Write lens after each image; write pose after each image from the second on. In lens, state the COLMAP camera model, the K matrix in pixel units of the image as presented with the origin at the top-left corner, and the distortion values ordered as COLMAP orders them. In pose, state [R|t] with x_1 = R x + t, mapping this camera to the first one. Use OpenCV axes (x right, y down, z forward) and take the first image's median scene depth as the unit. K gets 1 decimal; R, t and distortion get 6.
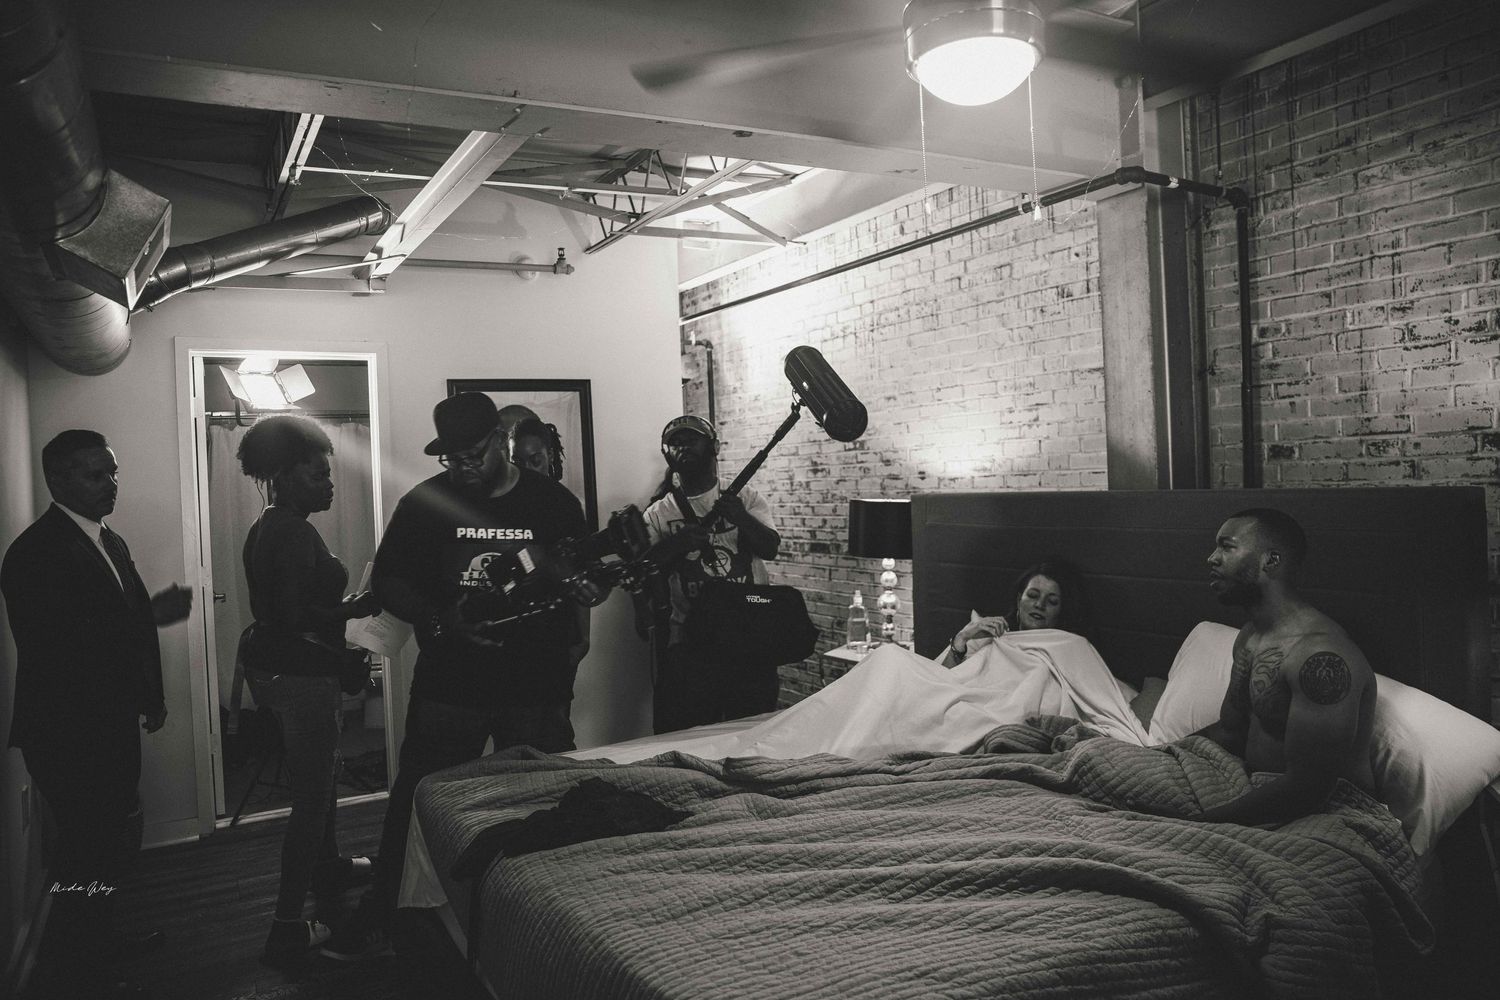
lens RADIAL K [[1010.3, 0, 750.0], [0, 1010.3, 500.0], [0, 0, 1]] dist [-0.000047, -0.001173]
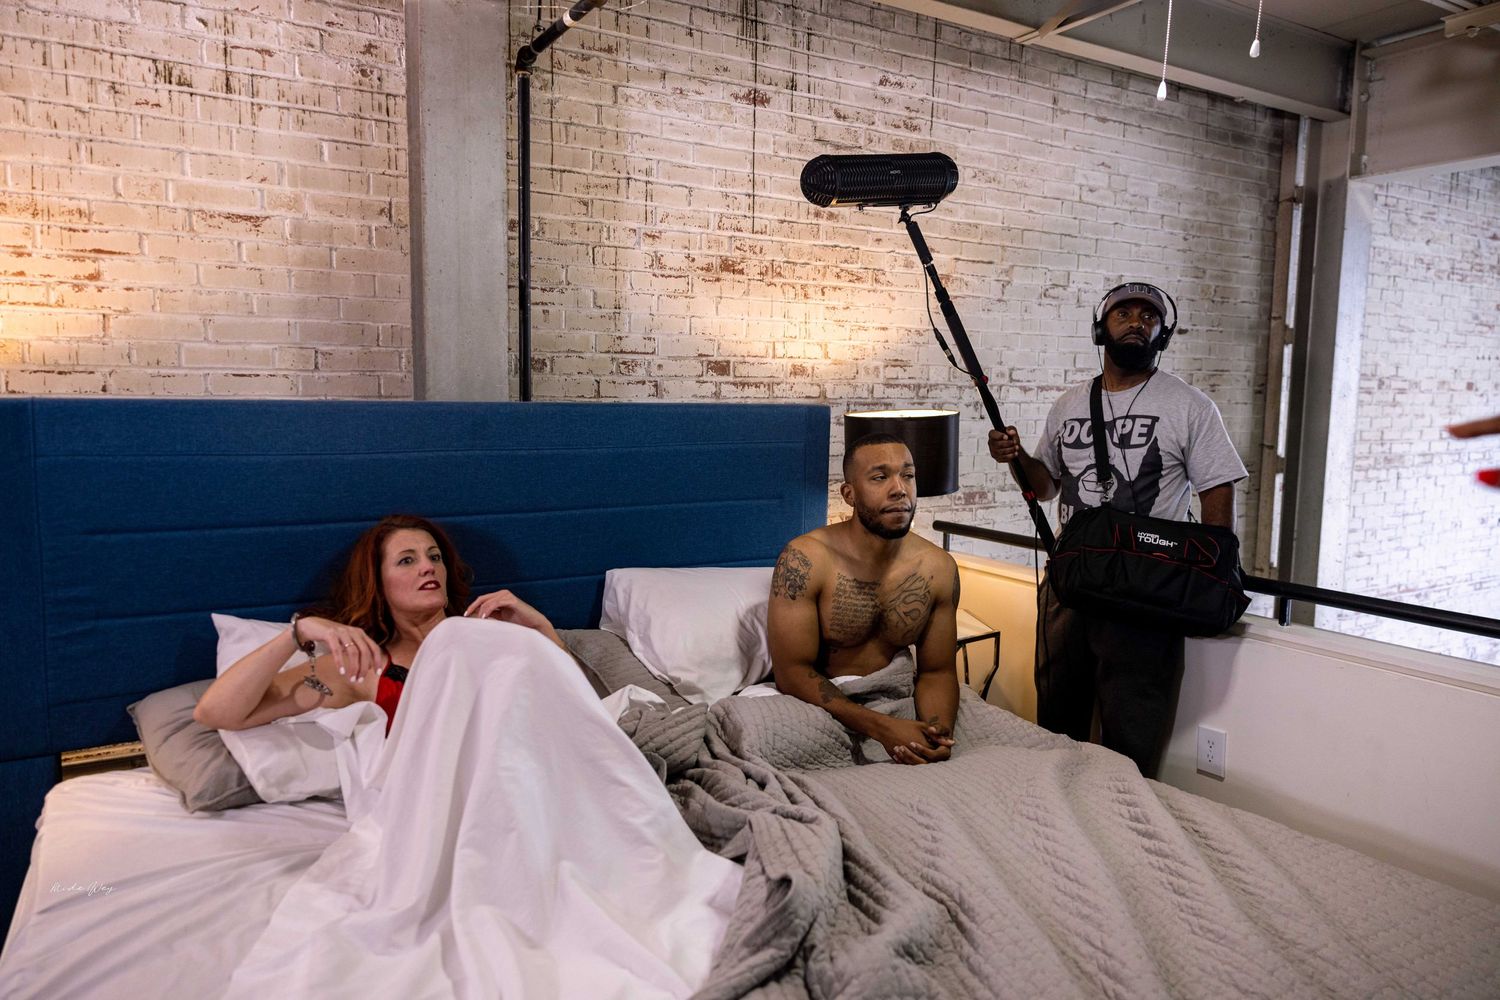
lens RADIAL K [[1010.3, 0, 750.0], [0, 1010.3, 500.0], [0, 0, 1]] dist [-0.000047, -0.001173]
pose [[0.003447, -0.073249, 0.997308, -0.412636], [0.003749, 0.997308, 0.073236, 0.009114], [-0.999987, 0.003486, 0.003713, 0.854073]]
